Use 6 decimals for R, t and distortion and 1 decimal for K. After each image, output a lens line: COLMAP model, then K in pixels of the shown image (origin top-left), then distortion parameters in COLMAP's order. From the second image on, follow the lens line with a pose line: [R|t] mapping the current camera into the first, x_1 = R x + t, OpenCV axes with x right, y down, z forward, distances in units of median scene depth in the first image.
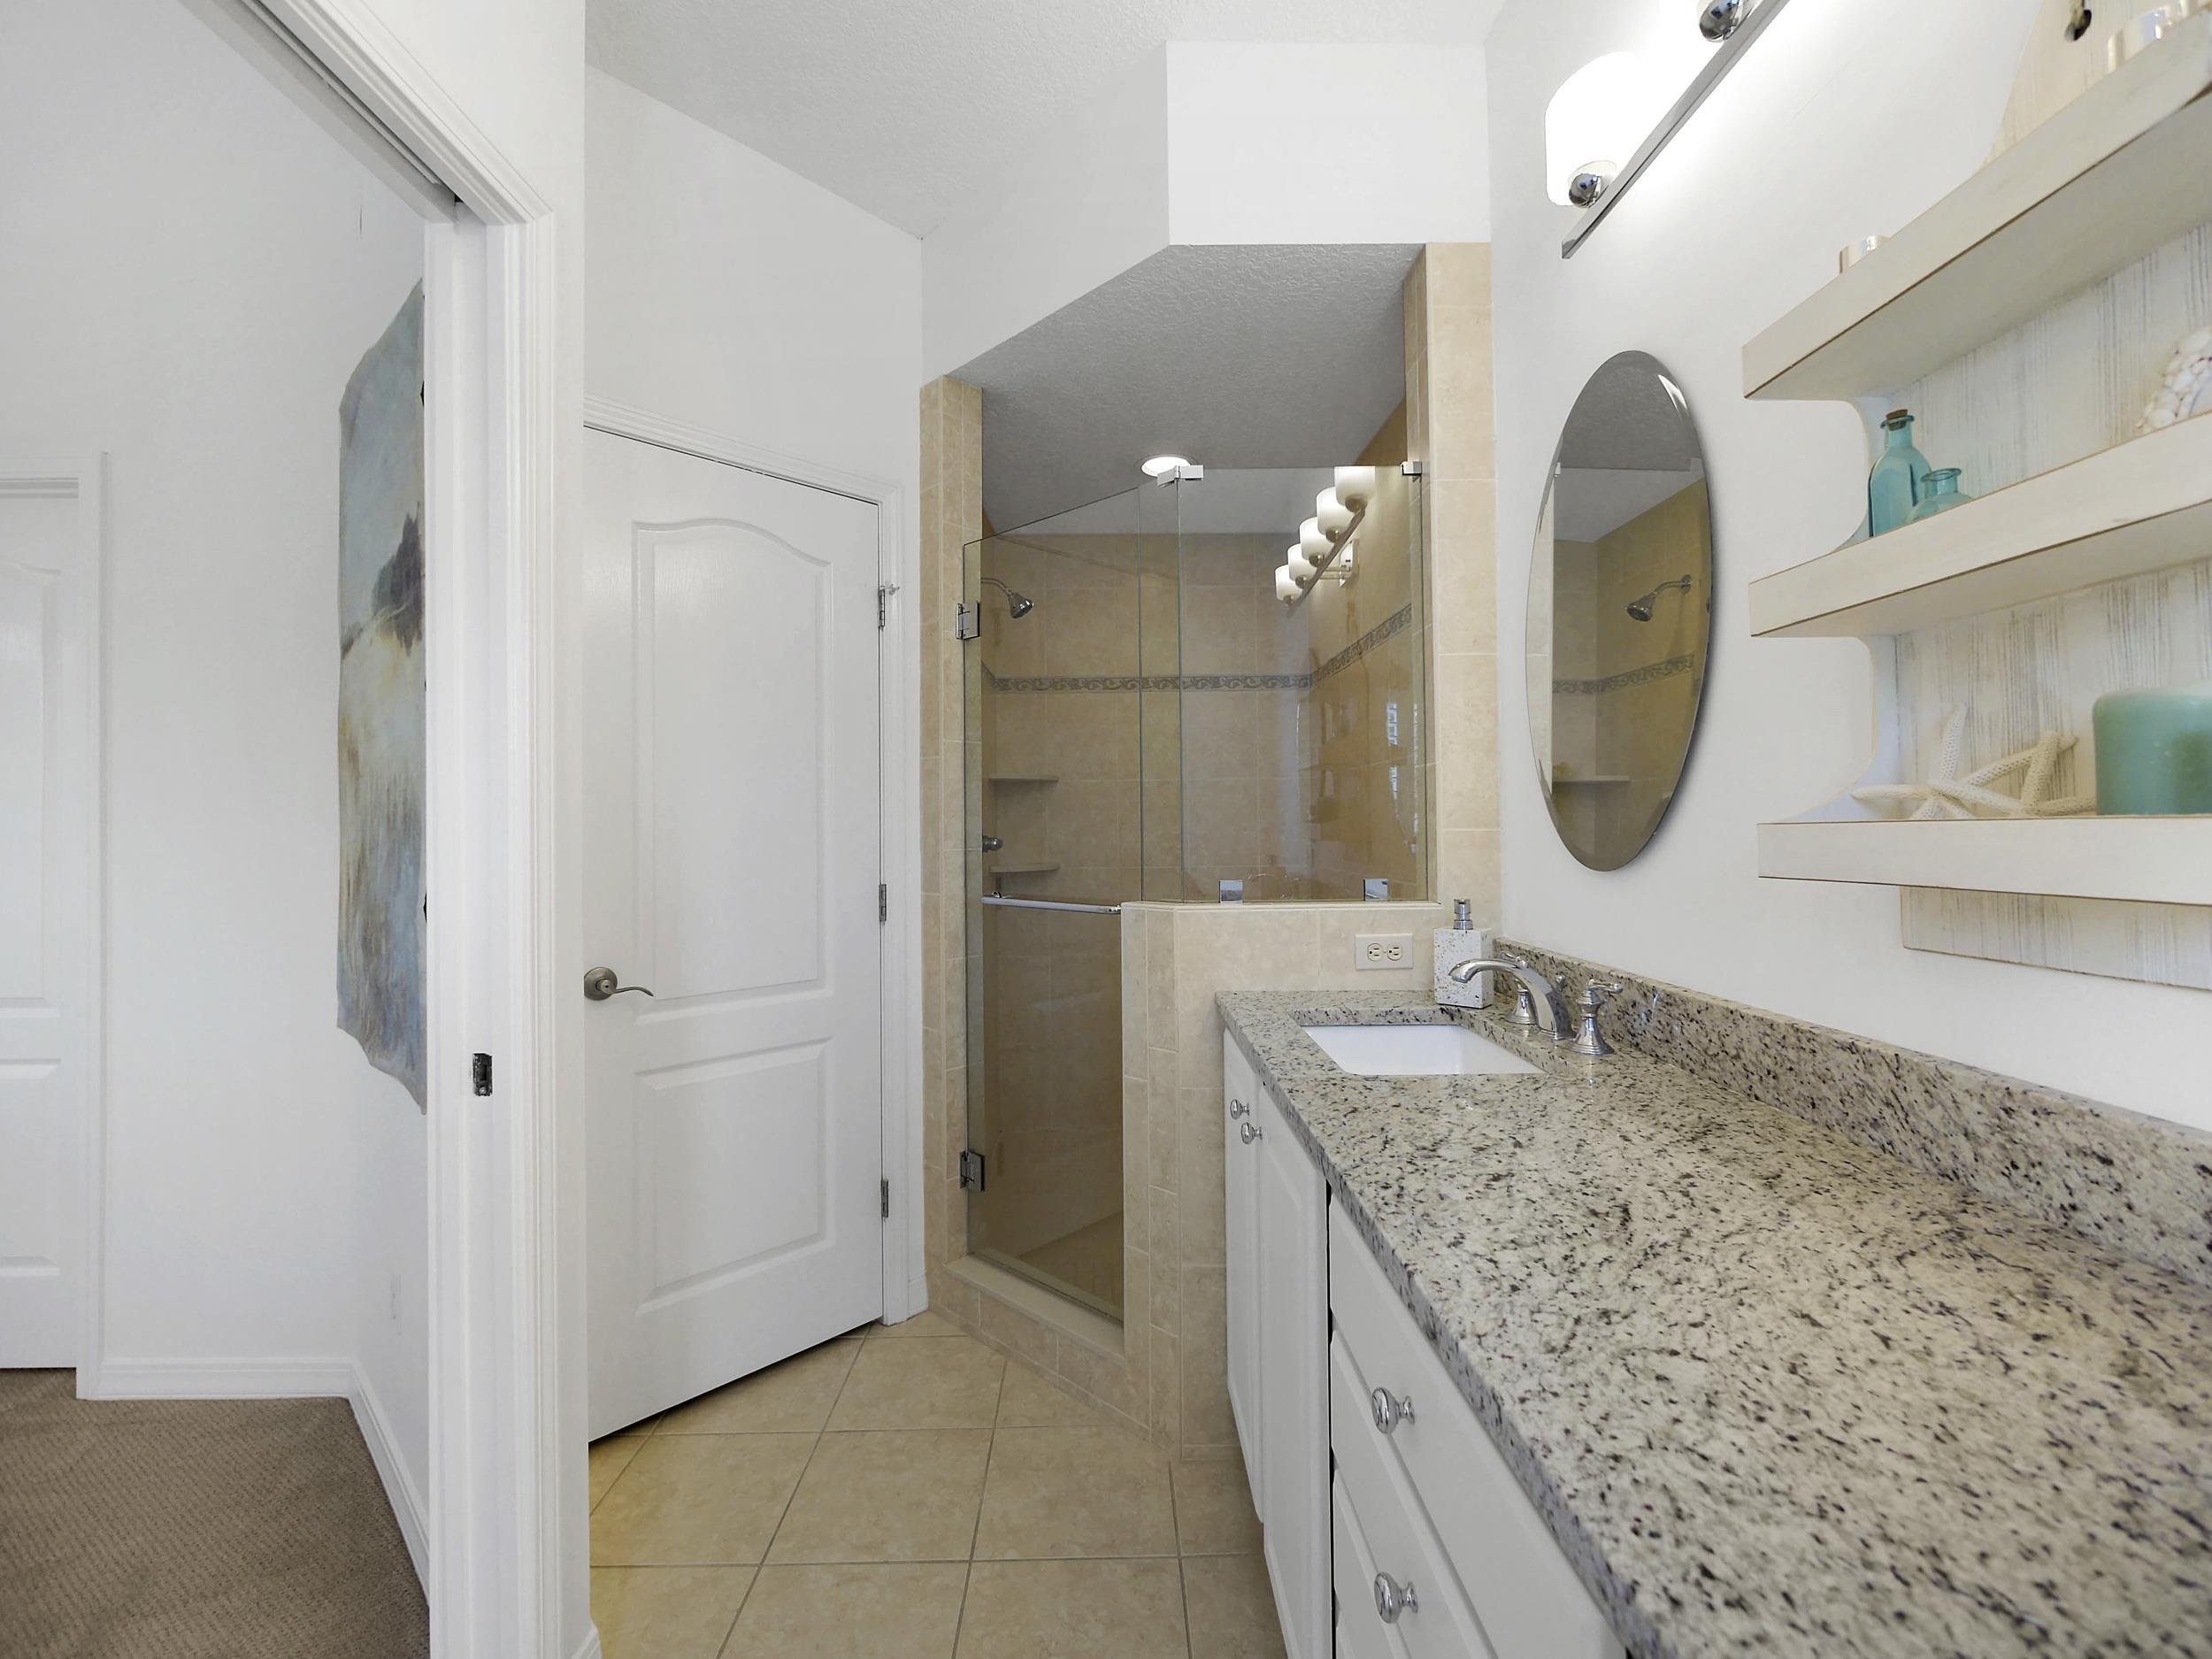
lens RADIAL K [[935.7, 0, 1106.5], [0, 935.7, 821.0], [0, 0, 1]] dist [-0.000563, -0.000097]
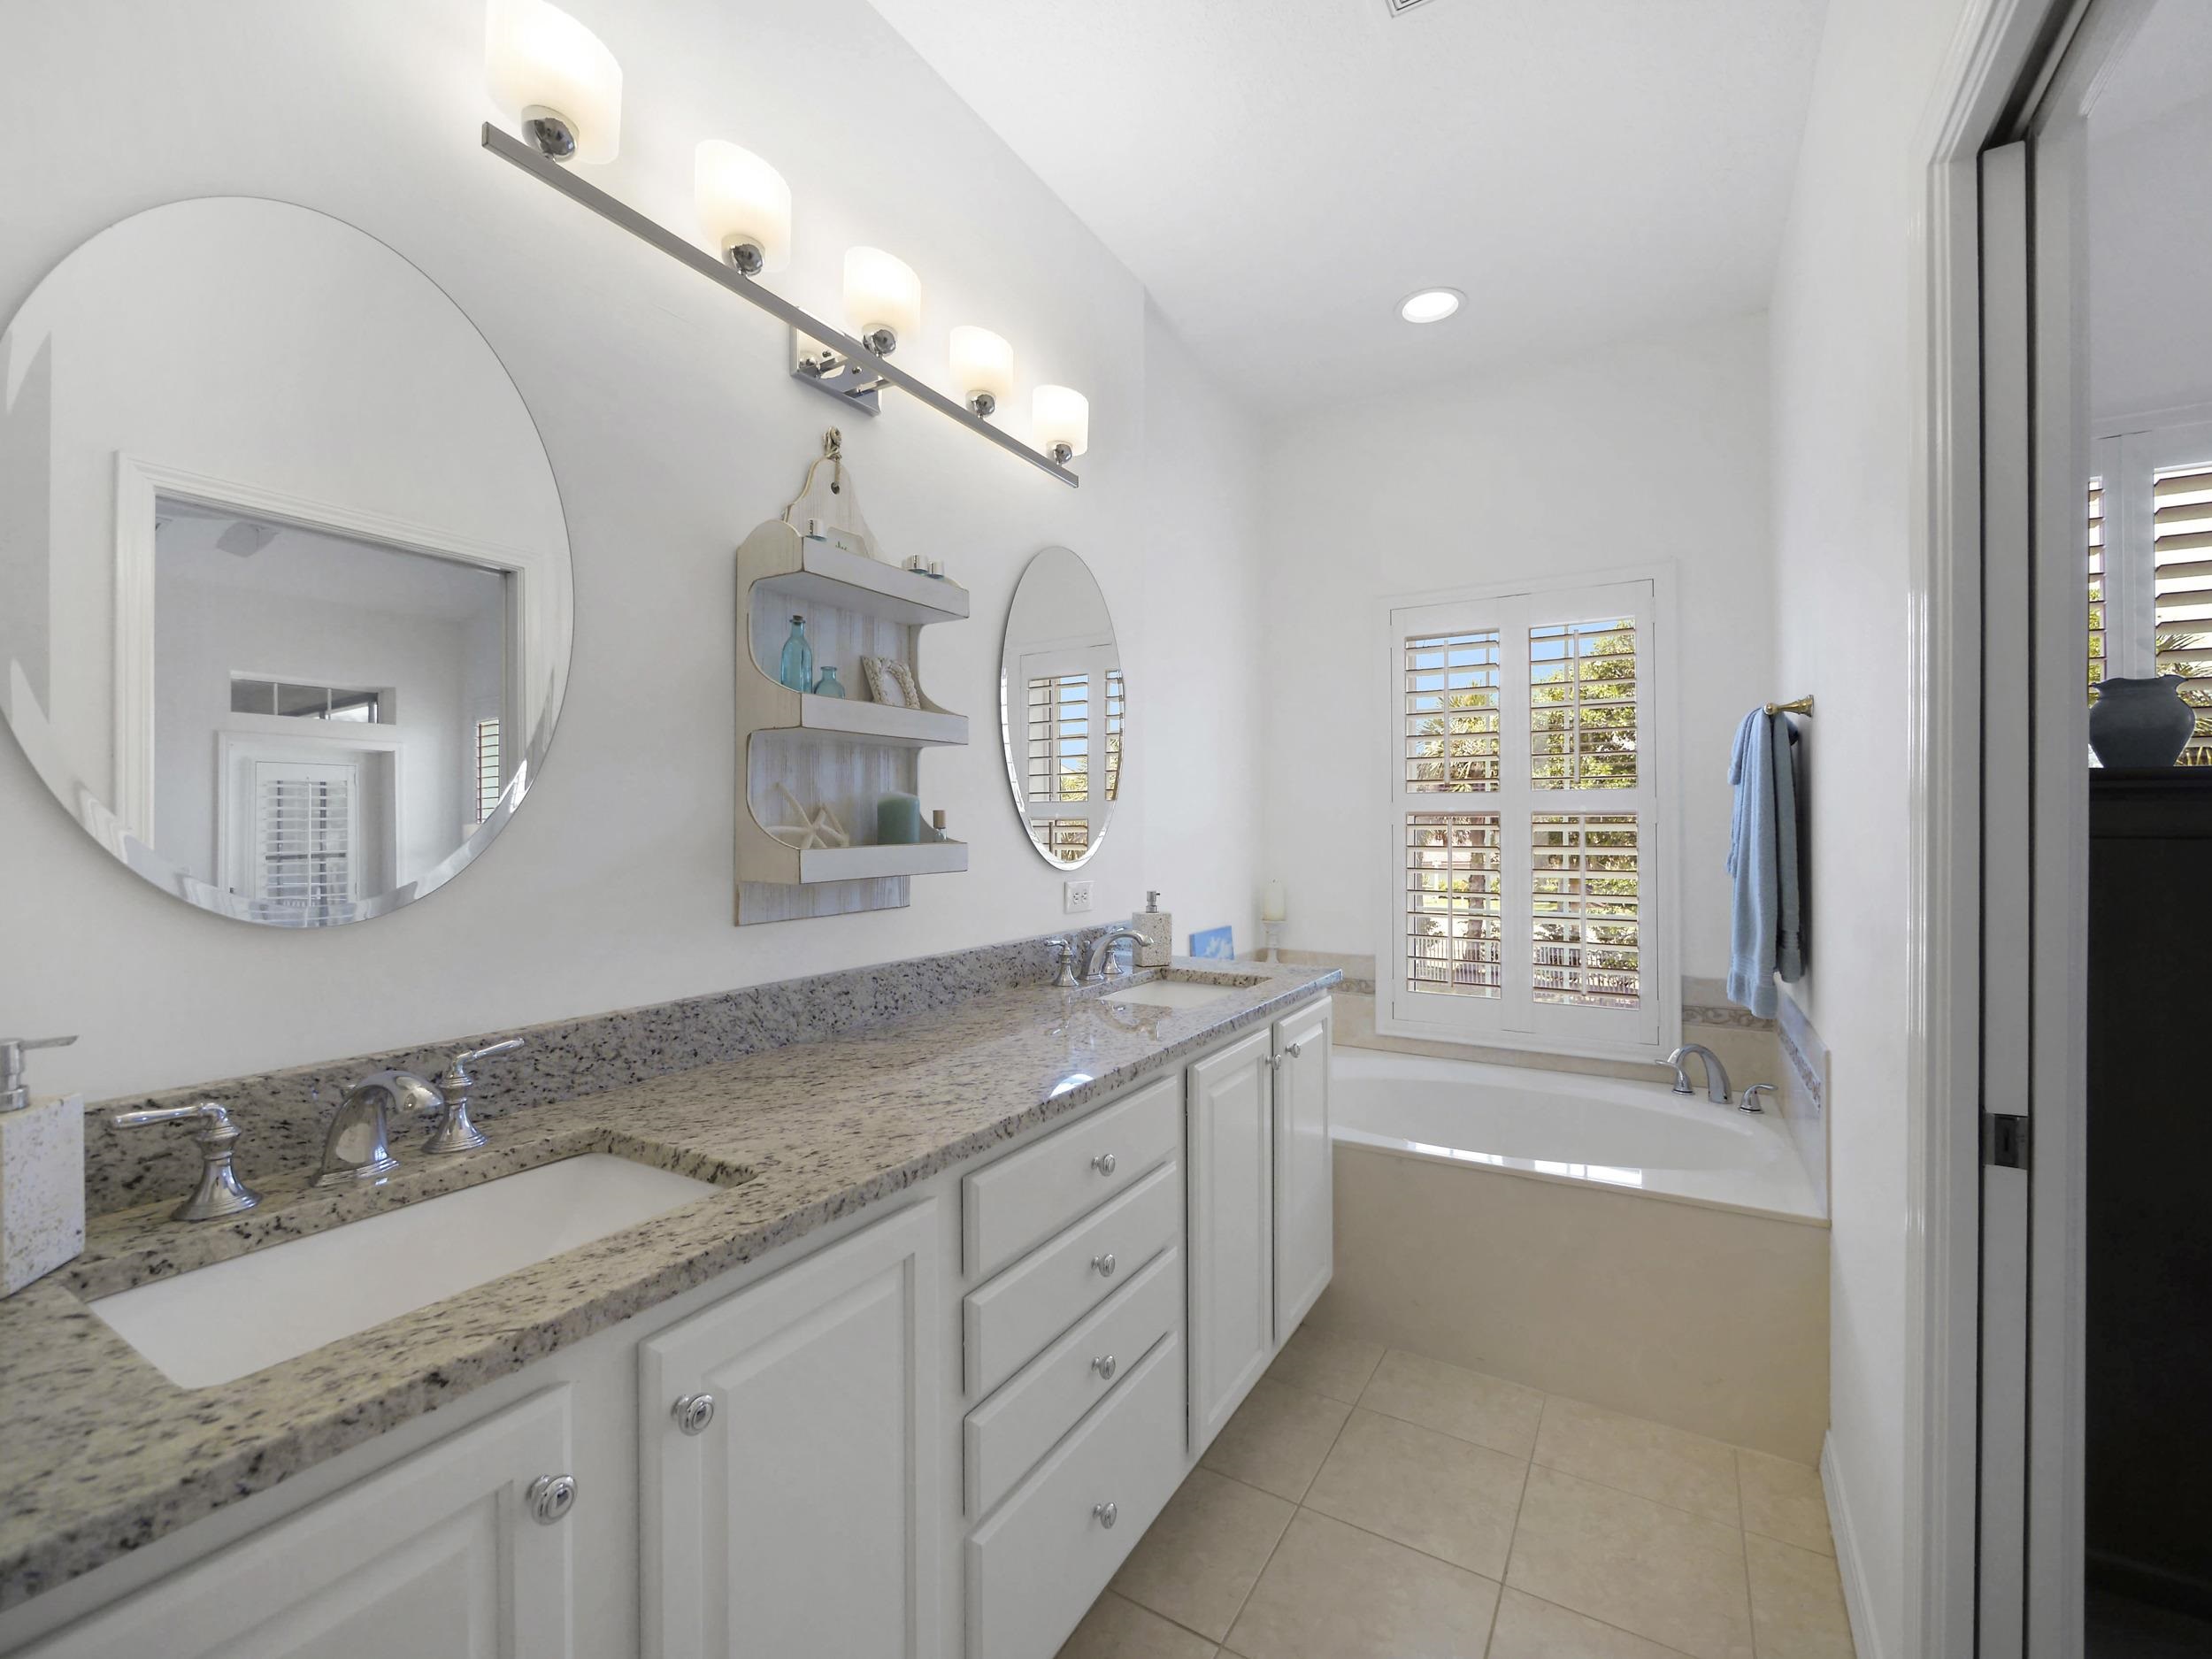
lens RADIAL K [[935.7, 0, 1108.0], [0, 935.7, 832.1], [0, 0, 1]] dist [-0.000563, -0.000097]
pose [[-0.852566, 0.008503, 0.522550, -0.521043], [0.007409, 0.999964, -0.004184, -0.015287], [-0.522566, 0.000305, -0.852599, 1.980909]]
